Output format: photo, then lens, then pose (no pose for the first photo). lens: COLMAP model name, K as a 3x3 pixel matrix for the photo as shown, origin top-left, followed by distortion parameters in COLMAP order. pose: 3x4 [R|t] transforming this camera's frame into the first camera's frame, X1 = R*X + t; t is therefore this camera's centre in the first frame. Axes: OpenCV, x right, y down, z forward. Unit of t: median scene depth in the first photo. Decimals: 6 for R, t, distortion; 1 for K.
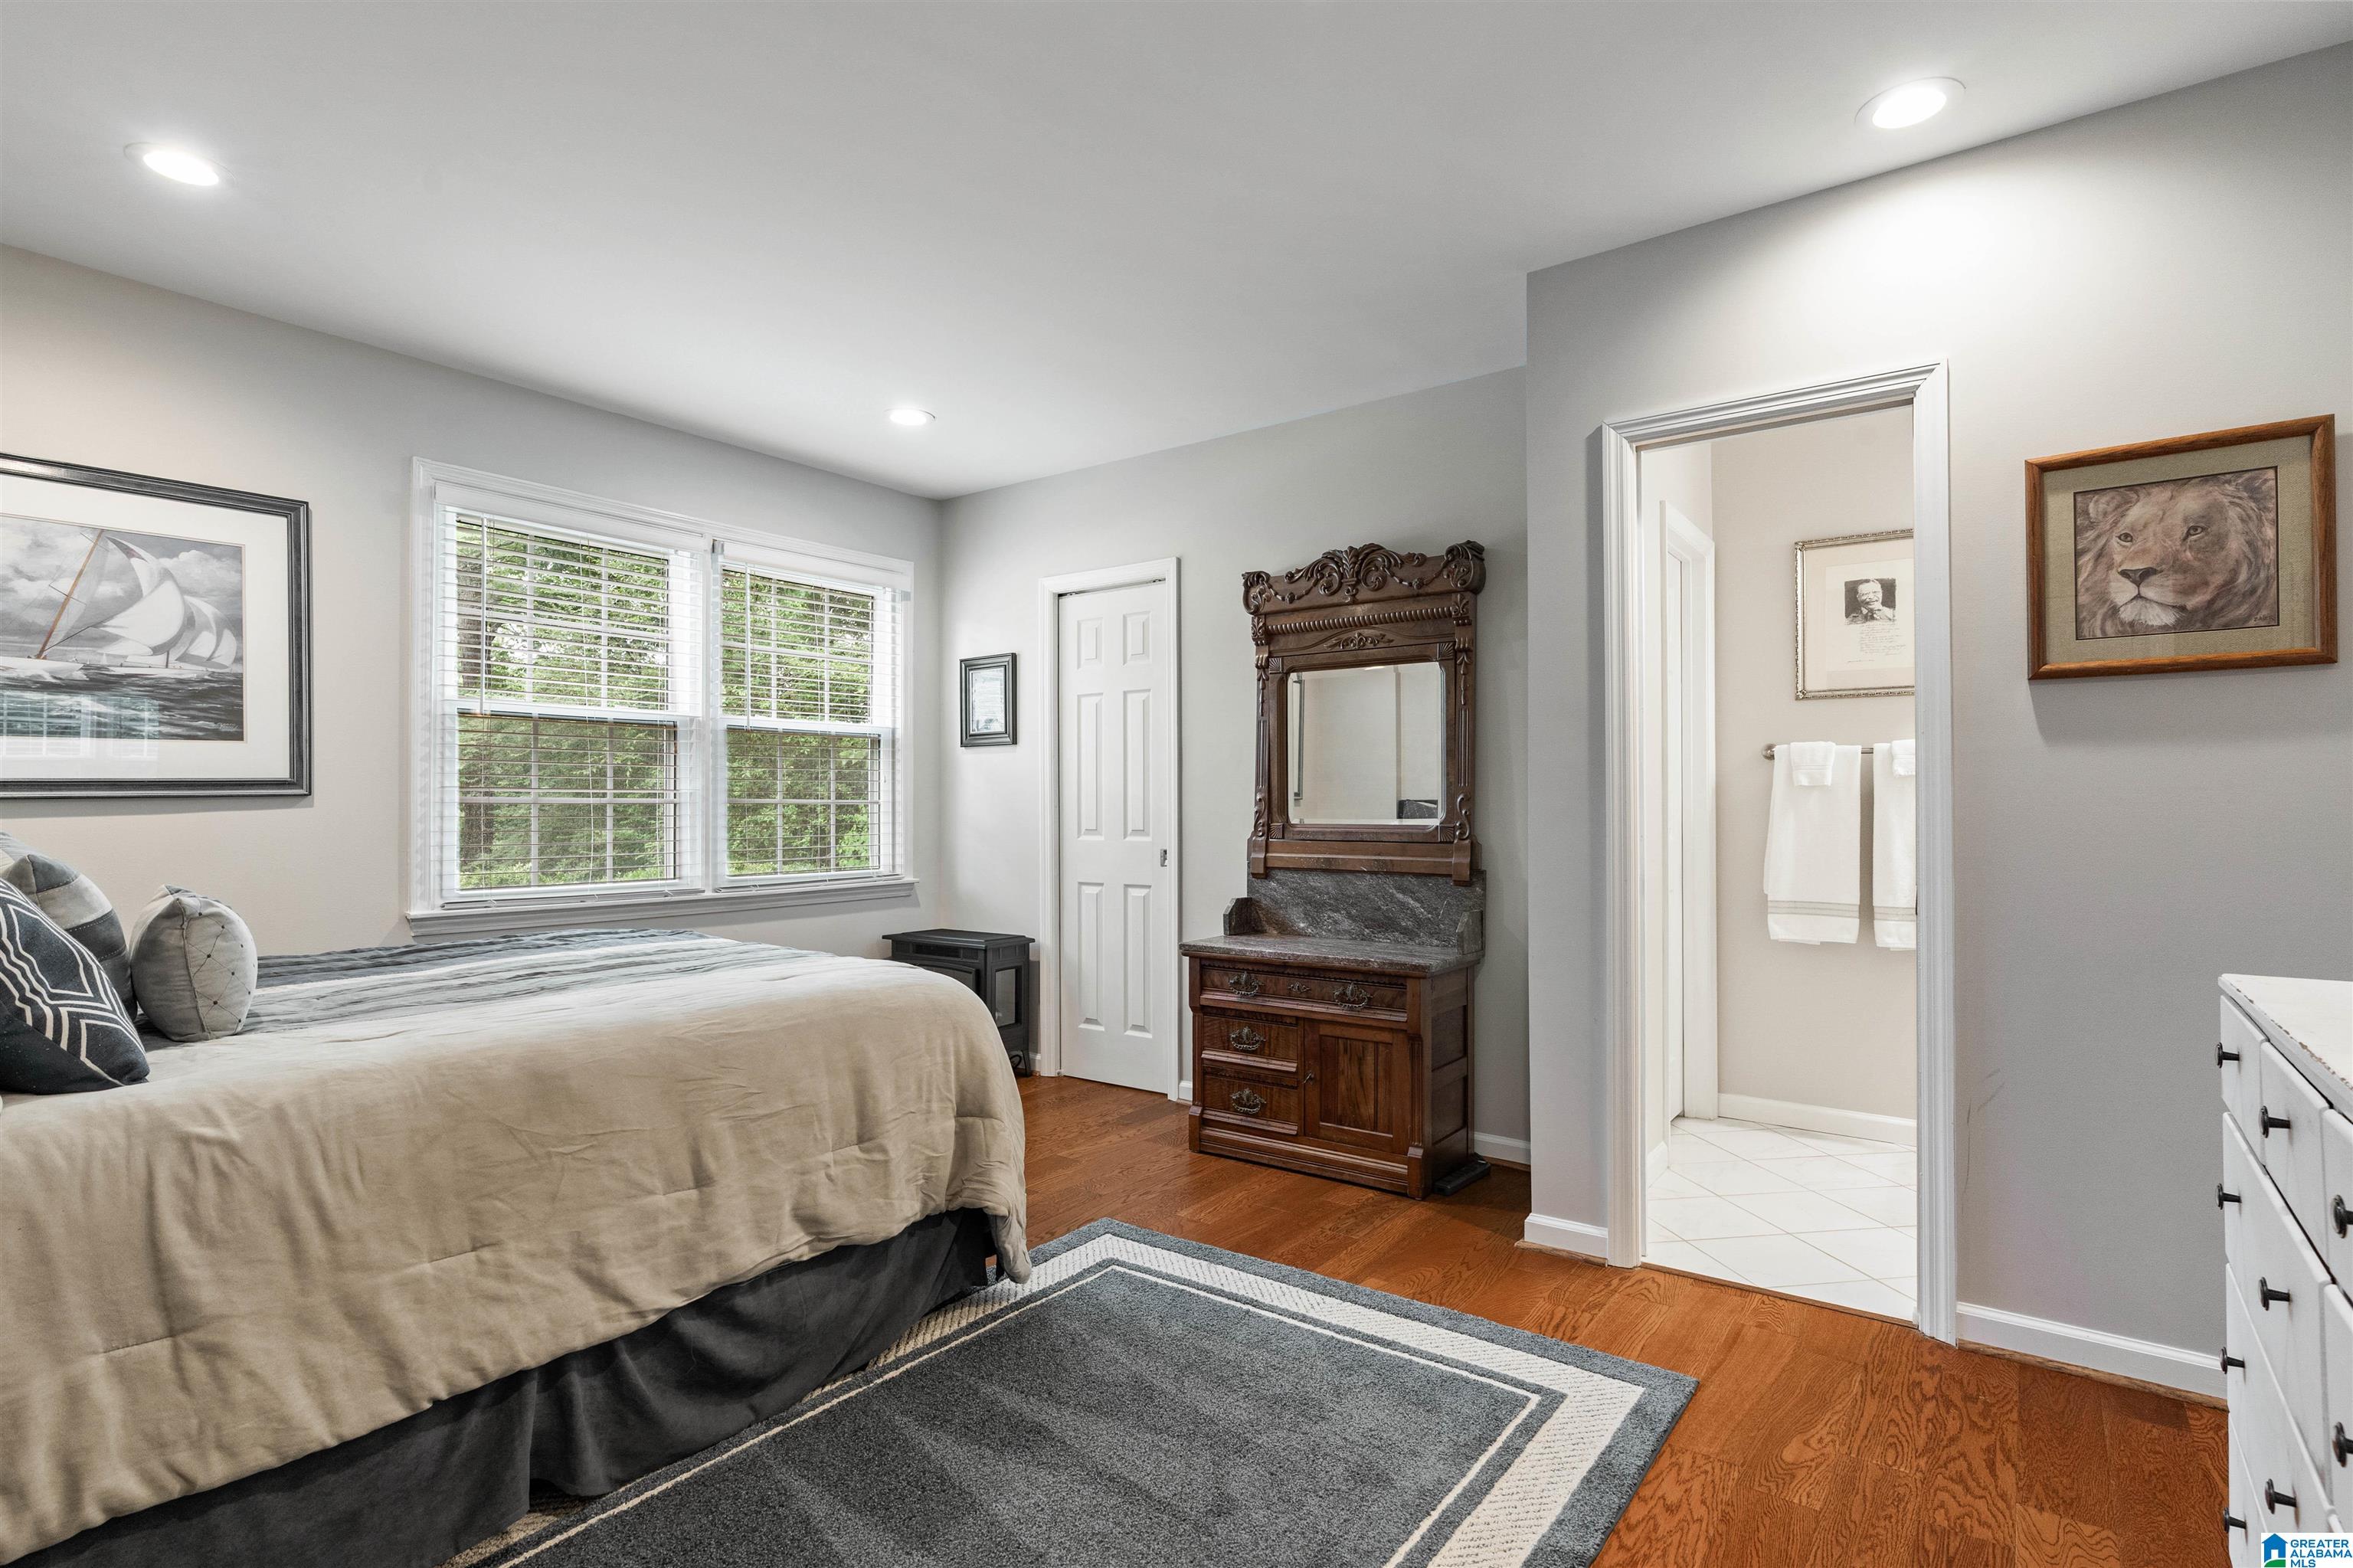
lens RADIAL K [[1156.3, 0, 1172.8], [0, 1156.3, 794.9], [0, 0, 1]] dist [0.002805, 0.000176]
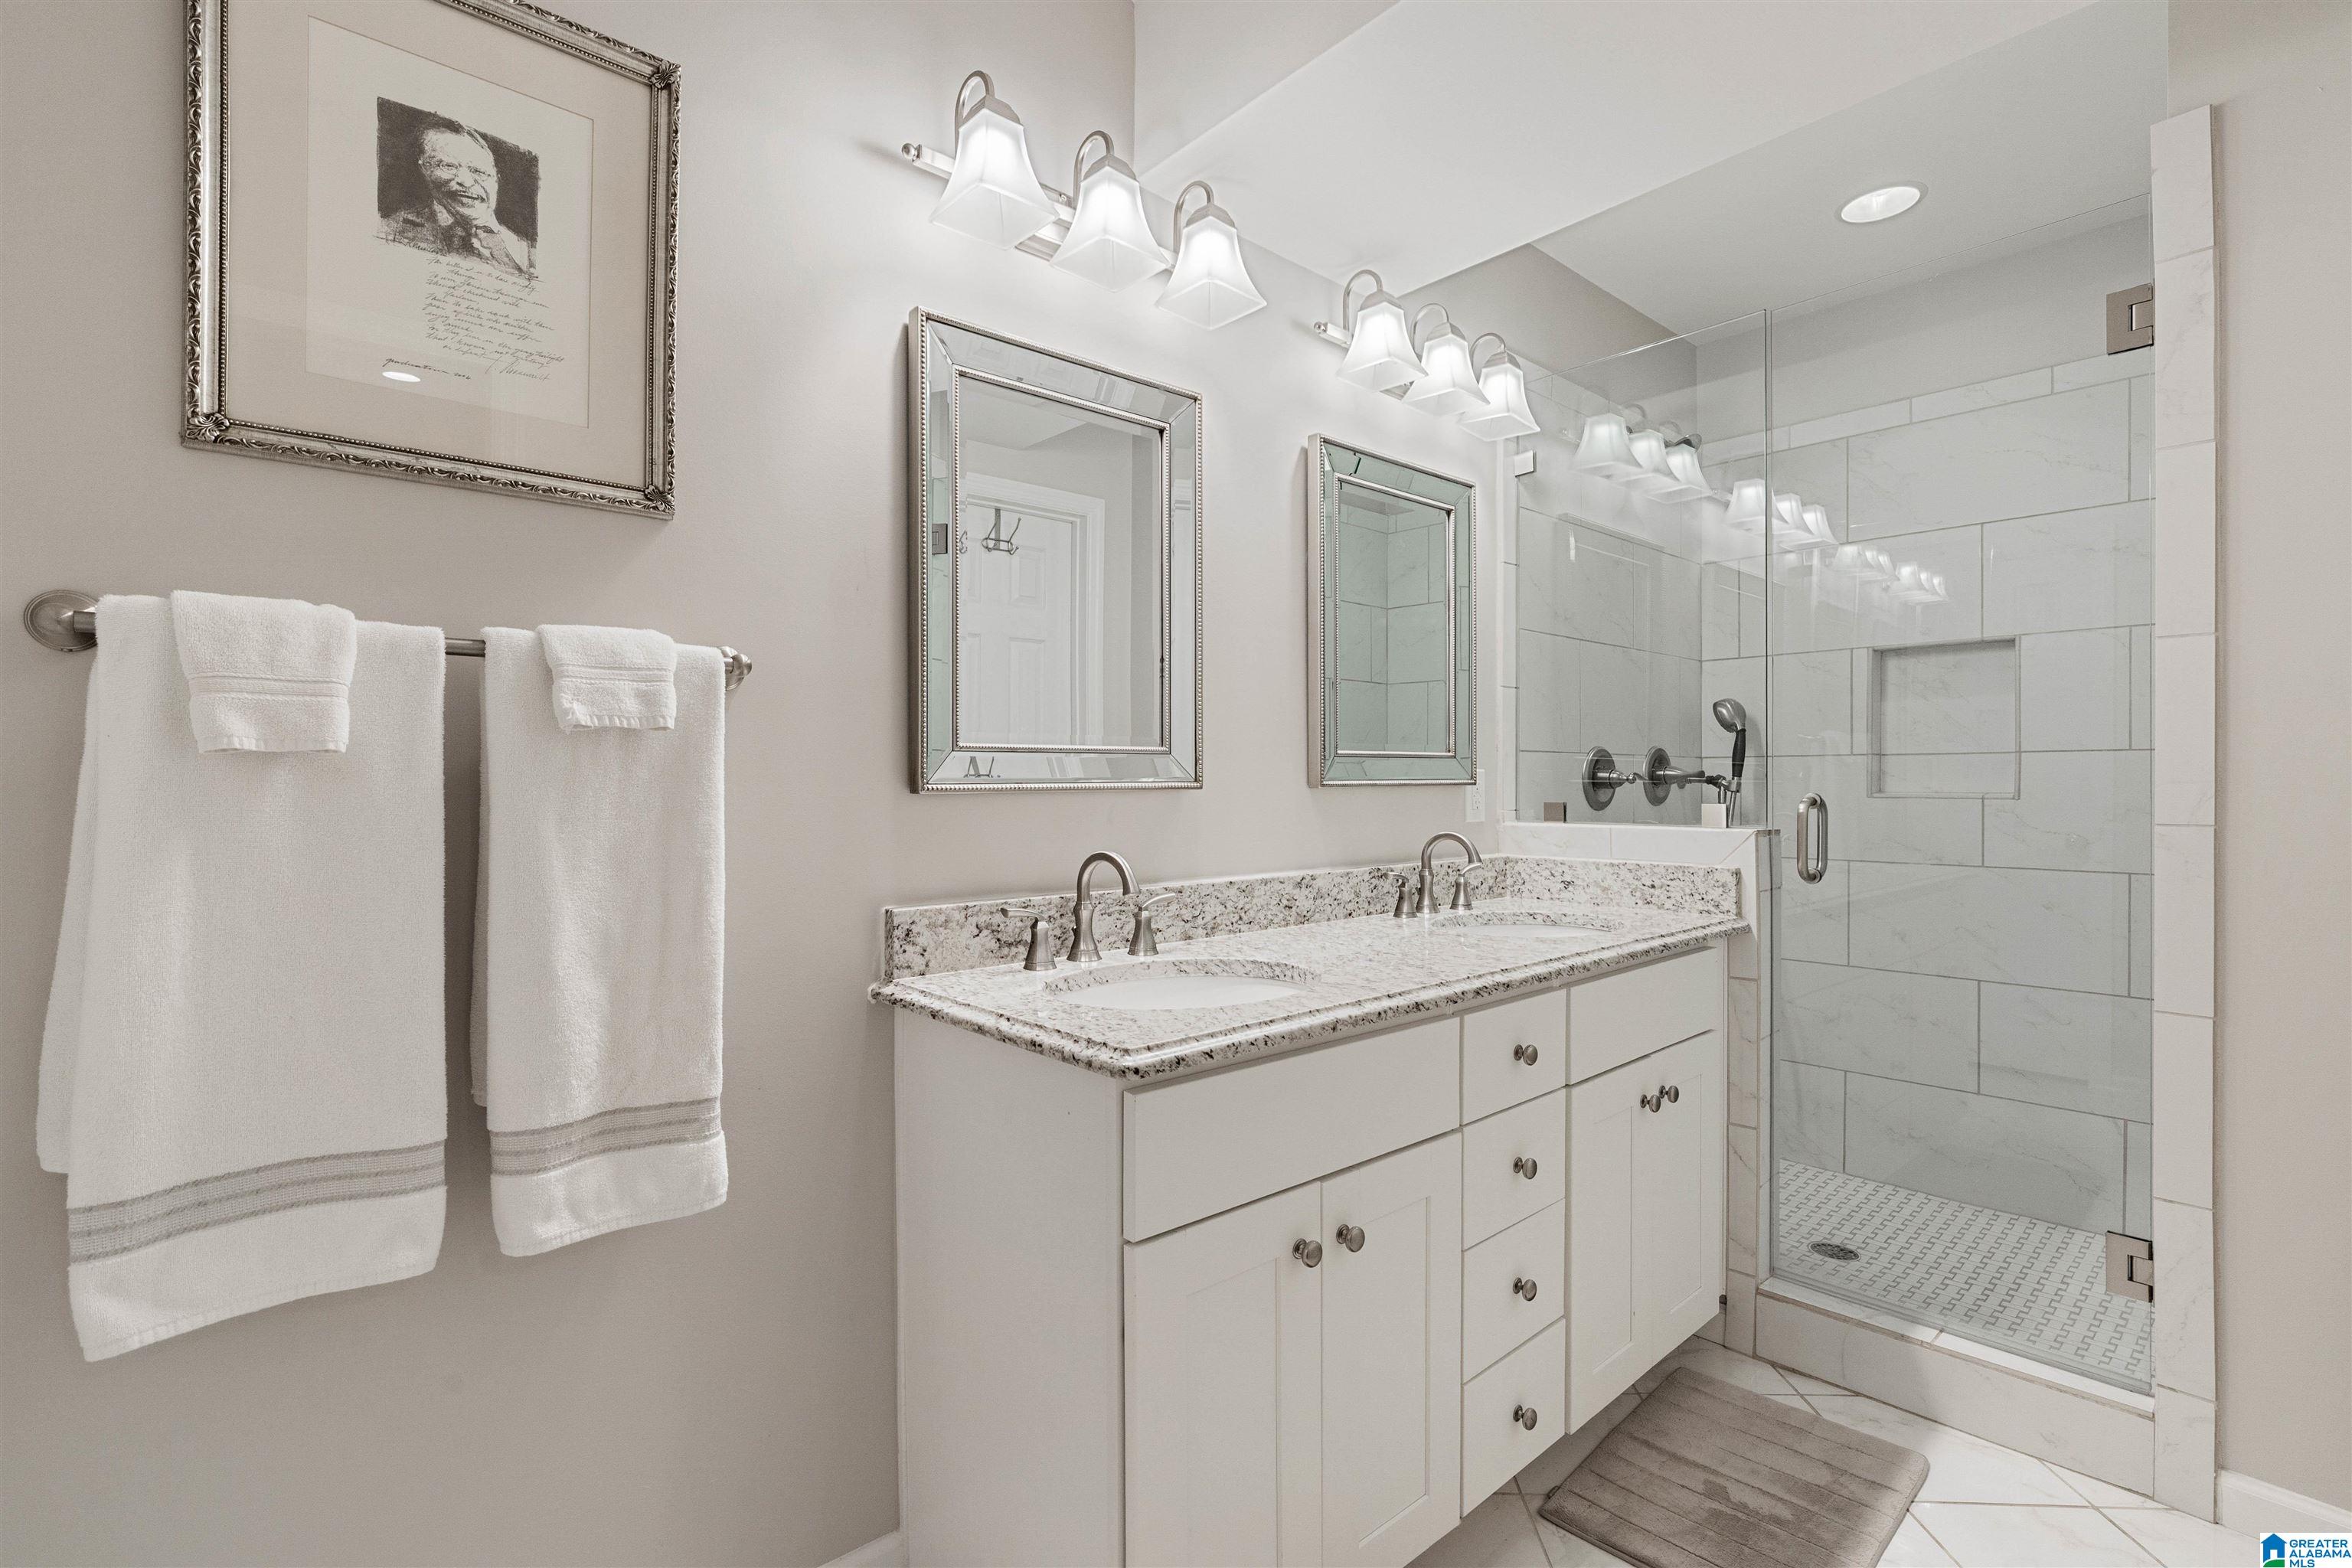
lens RADIAL K [[1086.3, 0, 1170.2], [0, 1086.3, 785.1], [0, 0, 1]] dist [-0.000032, 0.000001]
pose [[0.193874, 0.000286, 0.981026, 0.341242], [-0.006223, 0.999980, 0.000939, -0.001456], [-0.981007, -0.006287, 0.193872, 0.744783]]
